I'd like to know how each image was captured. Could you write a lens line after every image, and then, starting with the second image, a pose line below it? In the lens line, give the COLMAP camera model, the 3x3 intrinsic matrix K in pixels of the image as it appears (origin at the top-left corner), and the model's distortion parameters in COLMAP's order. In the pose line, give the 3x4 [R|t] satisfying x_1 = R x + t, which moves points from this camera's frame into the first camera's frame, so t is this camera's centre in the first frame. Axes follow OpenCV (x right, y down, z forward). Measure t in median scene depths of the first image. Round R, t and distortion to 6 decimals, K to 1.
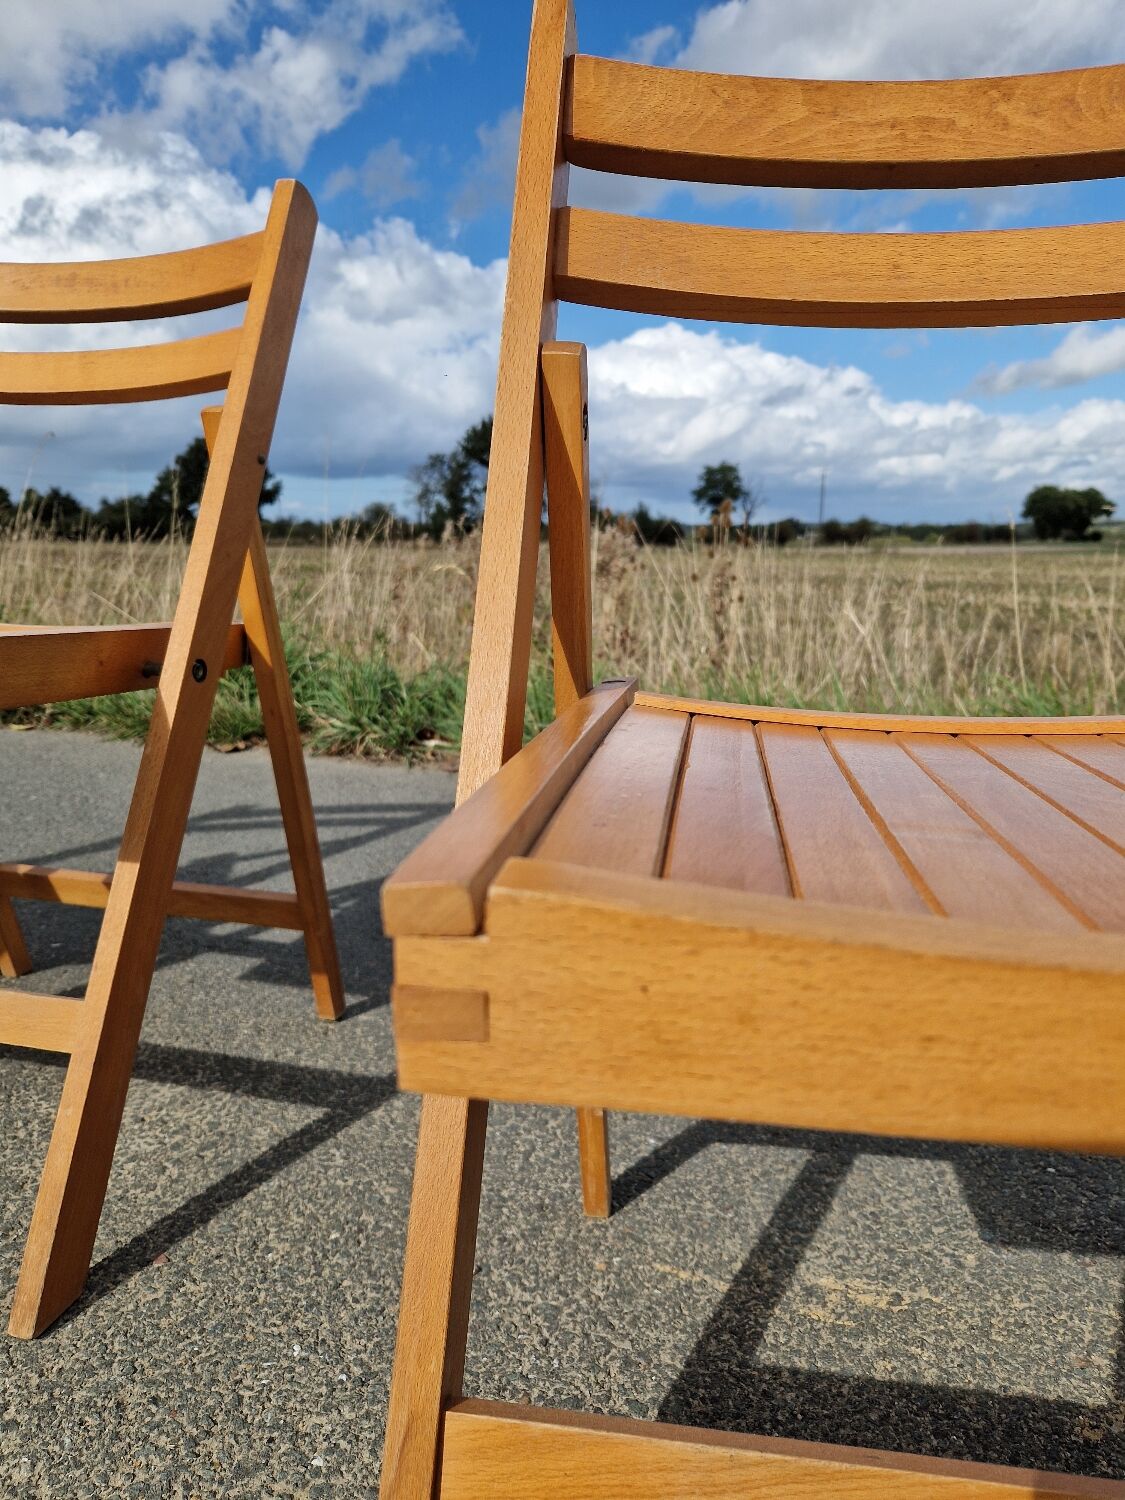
lens RADIAL K [[1026.2, 0, 560.7], [0, 1026.2, 749.4], [0, 0, 1]] dist [0.061077, -0.061065]
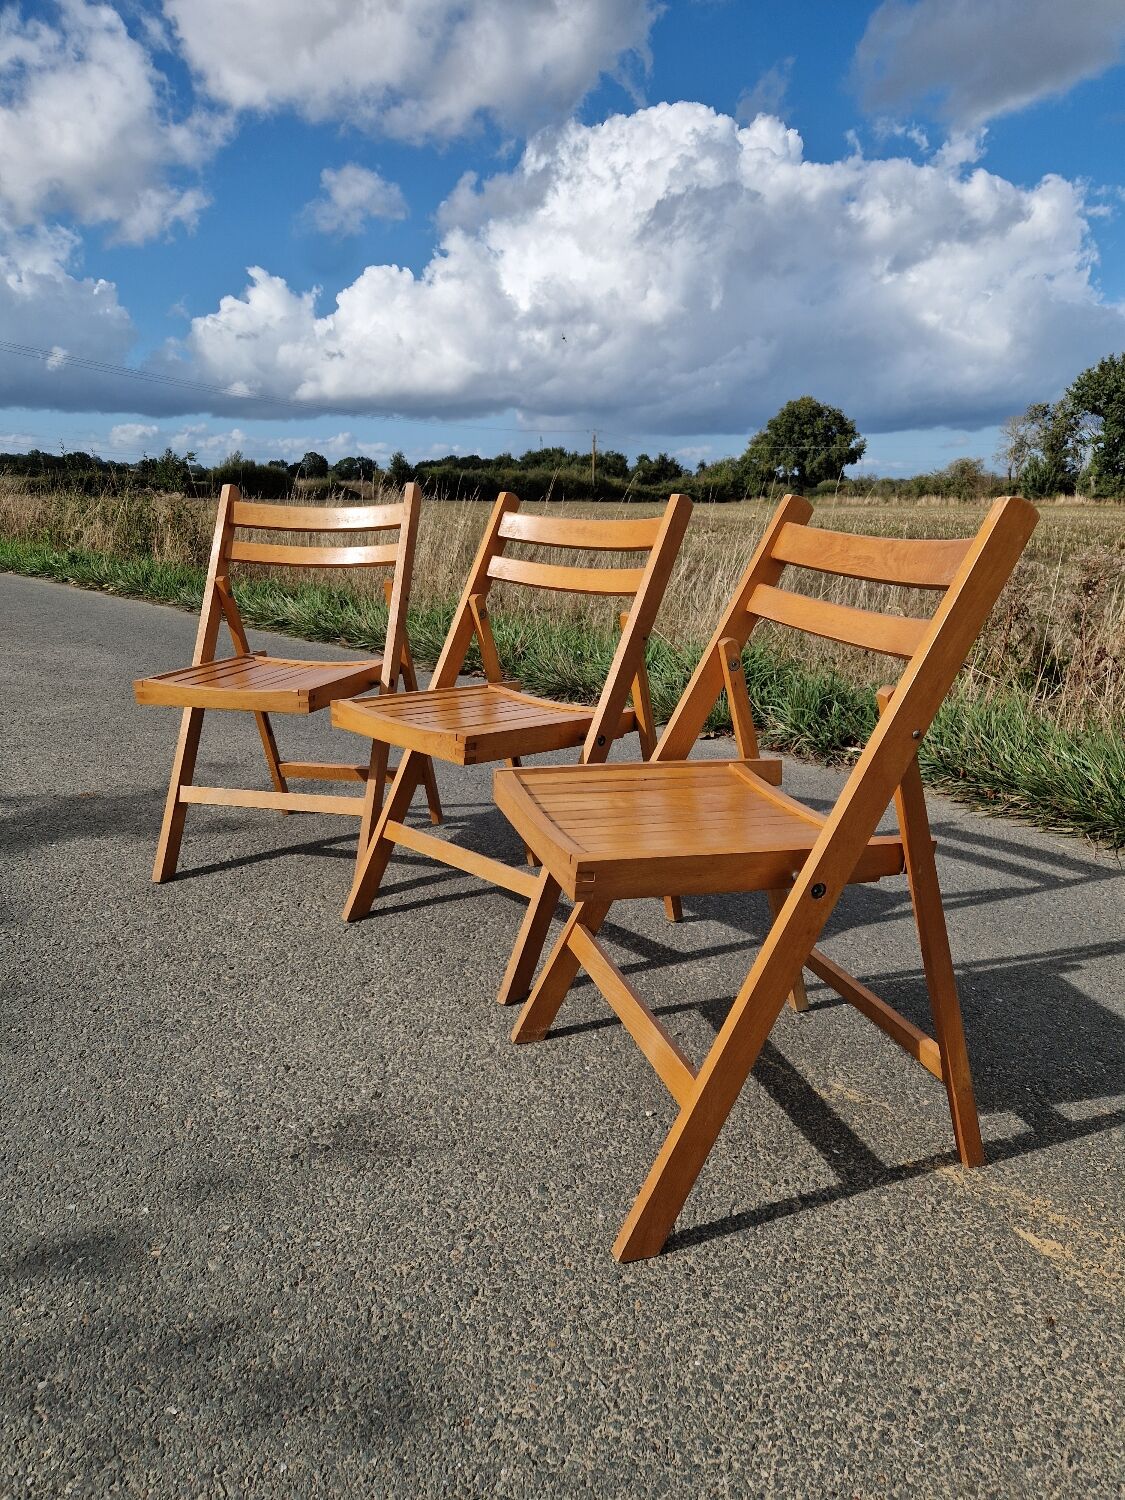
lens RADIAL K [[987.9, 0, 570.0], [0, 987.9, 782.7], [0, 0, 1]] dist [0.061359, -0.048812]
pose [[0.862625, 0.138431, -0.486533, 0.532206], [-0.100642, 0.989565, 0.103118, -0.172957], [0.495731, -0.039986, 0.867555, -0.727655]]
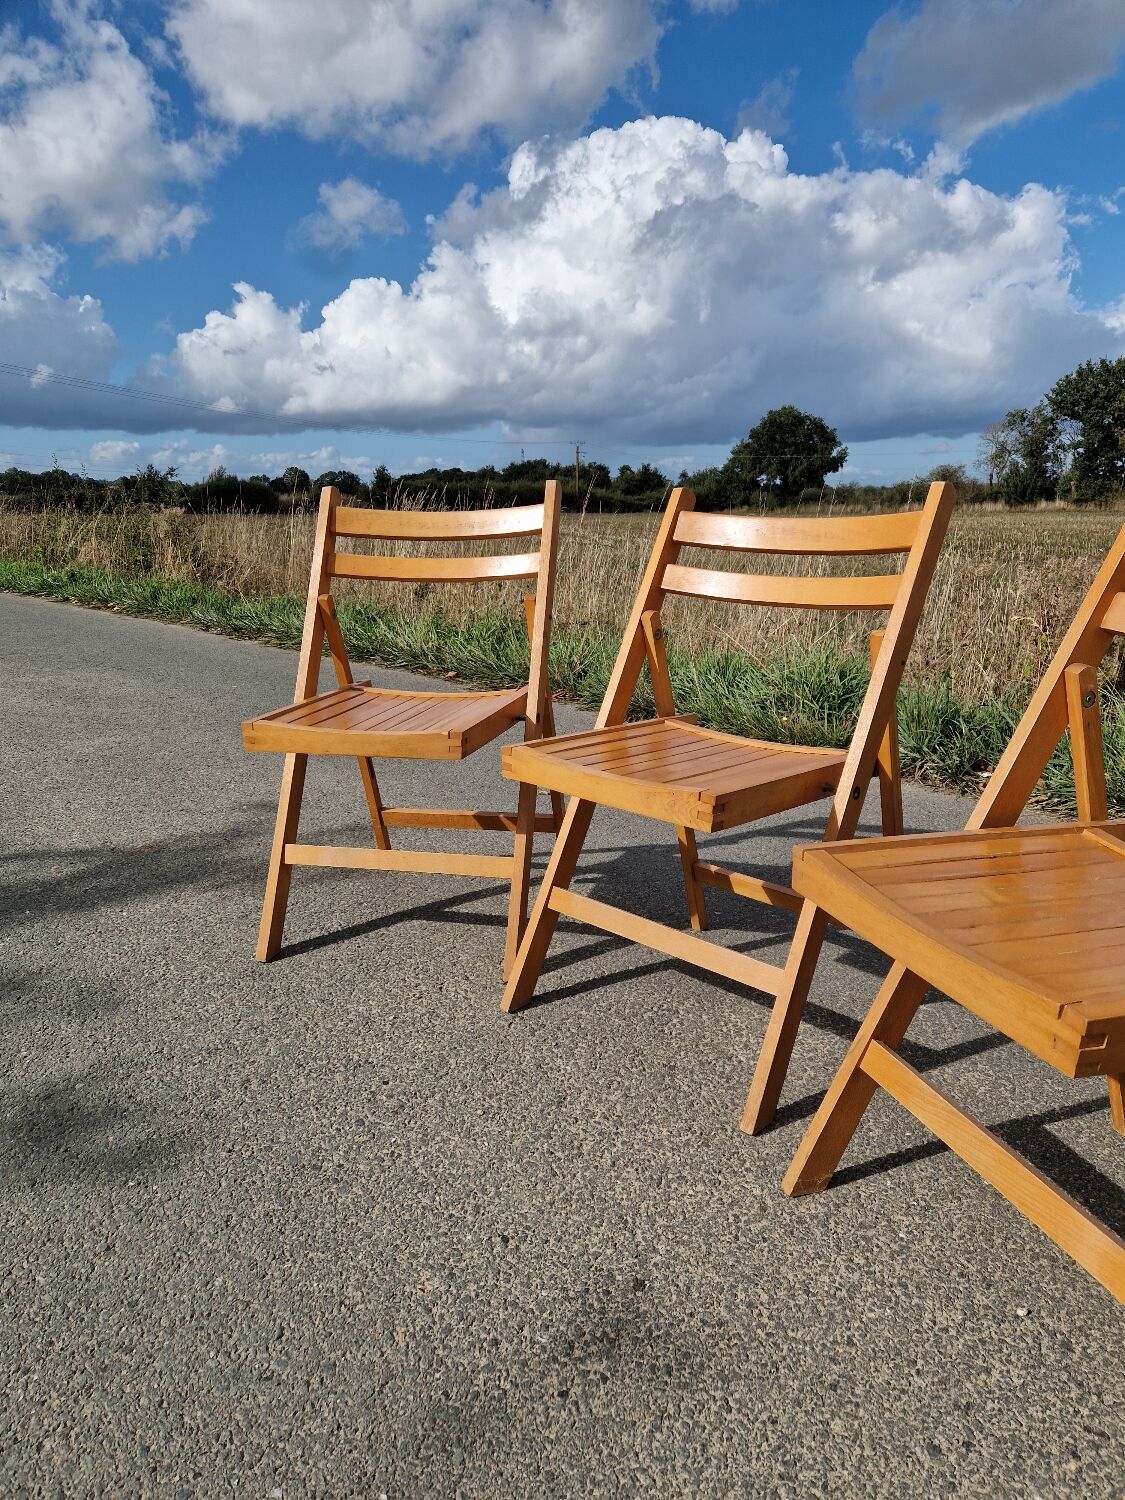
lens RADIAL K [[999.2, 0, 569.9], [0, 999.2, 759.5], [0, 0, 1]] dist [0.063776, -0.051671]
pose [[0.870568, 0.107342, -0.480196, 0.027616], [-0.085256, 0.994060, 0.067646, -0.180092], [0.484605, -0.017951, 0.874549, -0.611685]]
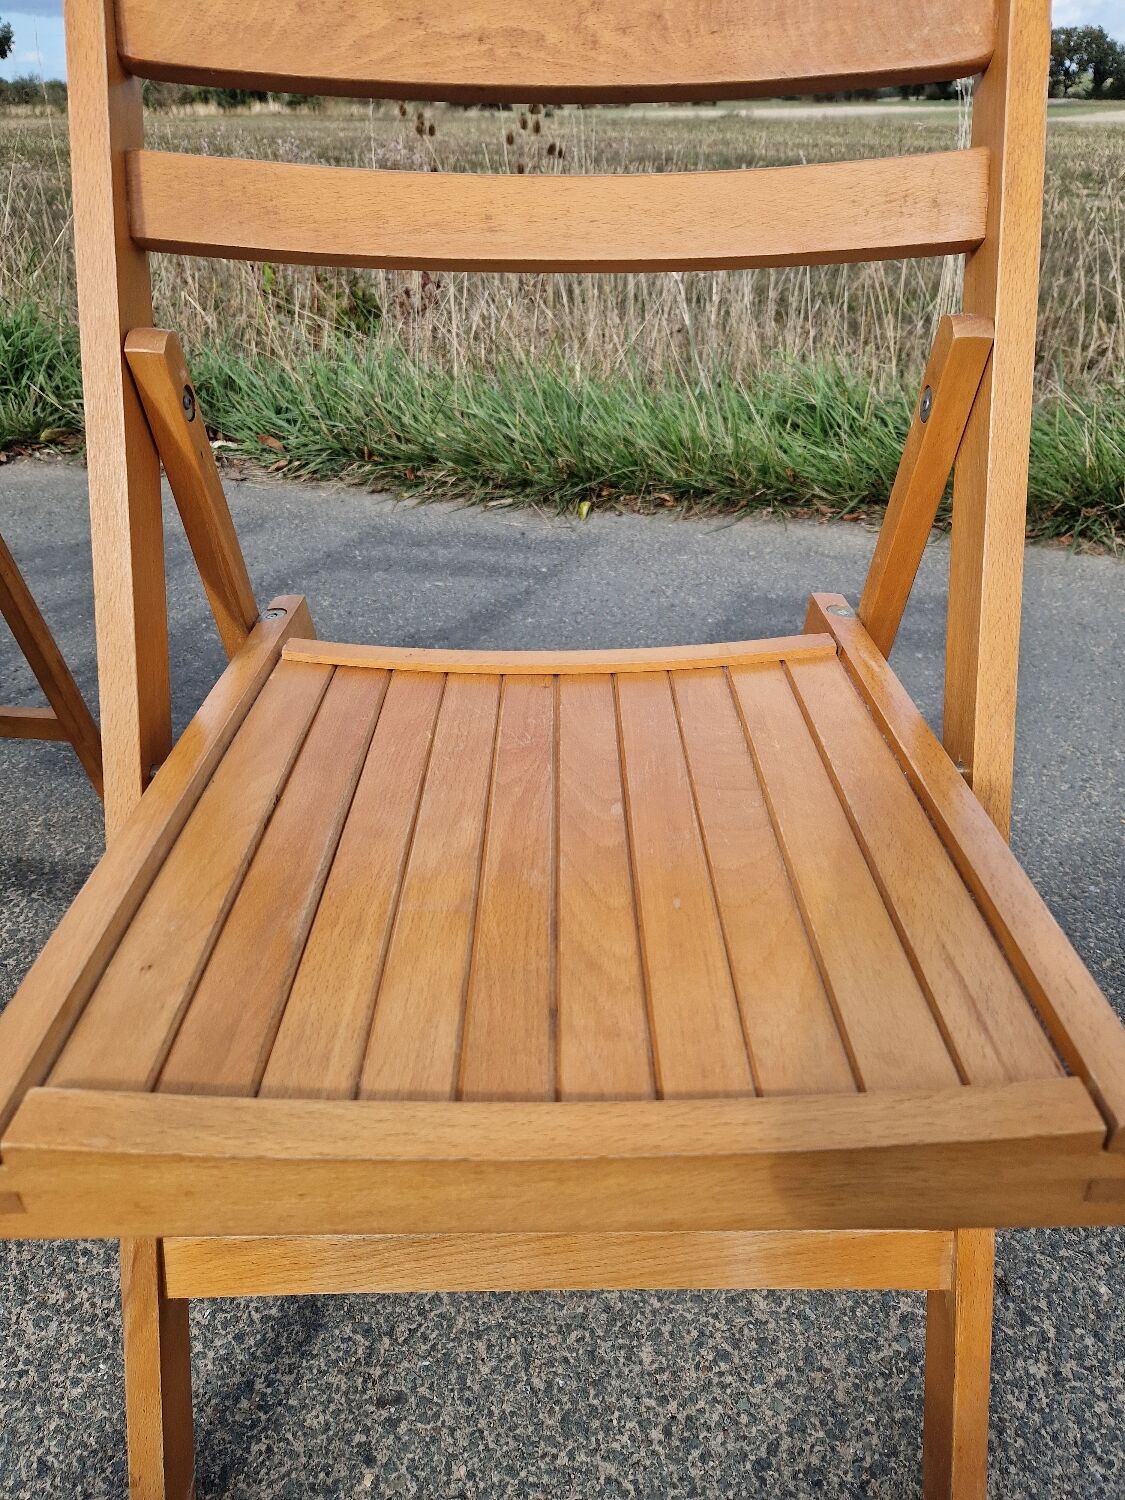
lens RADIAL K [[1023.0, 0, 553.1], [0, 1023.0, 755.0], [0, 0, 1]] dist [0.058439, -0.056674]
pose [[0.988992, -0.087591, 0.119256, 0.130861], [0.039797, 0.933726, 0.355769, -0.197517], [-0.142515, -0.347107, 0.926934, -0.068067]]
